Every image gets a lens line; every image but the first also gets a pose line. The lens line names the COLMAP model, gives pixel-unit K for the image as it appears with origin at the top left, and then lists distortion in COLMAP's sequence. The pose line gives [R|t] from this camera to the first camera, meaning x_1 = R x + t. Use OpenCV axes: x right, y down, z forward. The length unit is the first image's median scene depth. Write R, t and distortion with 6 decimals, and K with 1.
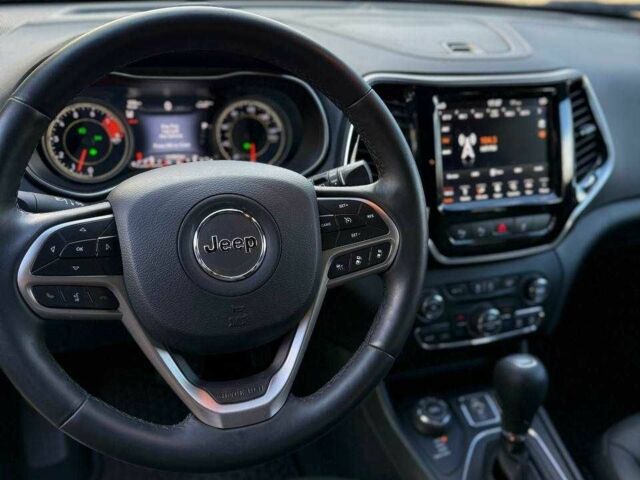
lens RADIAL K [[583.5, 0, 320.0], [0, 583.5, 240.0], [0, 0, 1]] dist [0.182441, -0.361817]
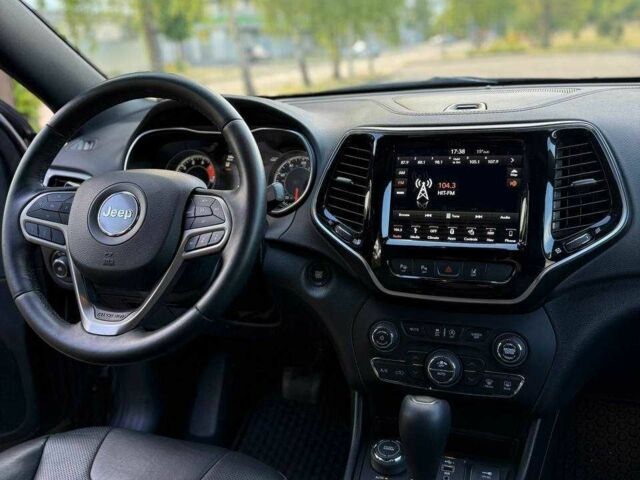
lens RADIAL K [[583.5, 0, 320.0], [0, 583.5, 240.0], [0, 0, 1]] dist [0.182441, -0.361817]
pose [[0.754253, 0.076515, -0.652110, 0.802521], [-0.208543, 0.969676, -0.127432, 0.103442], [0.622585, 0.232109, 0.747338, 0.112750]]
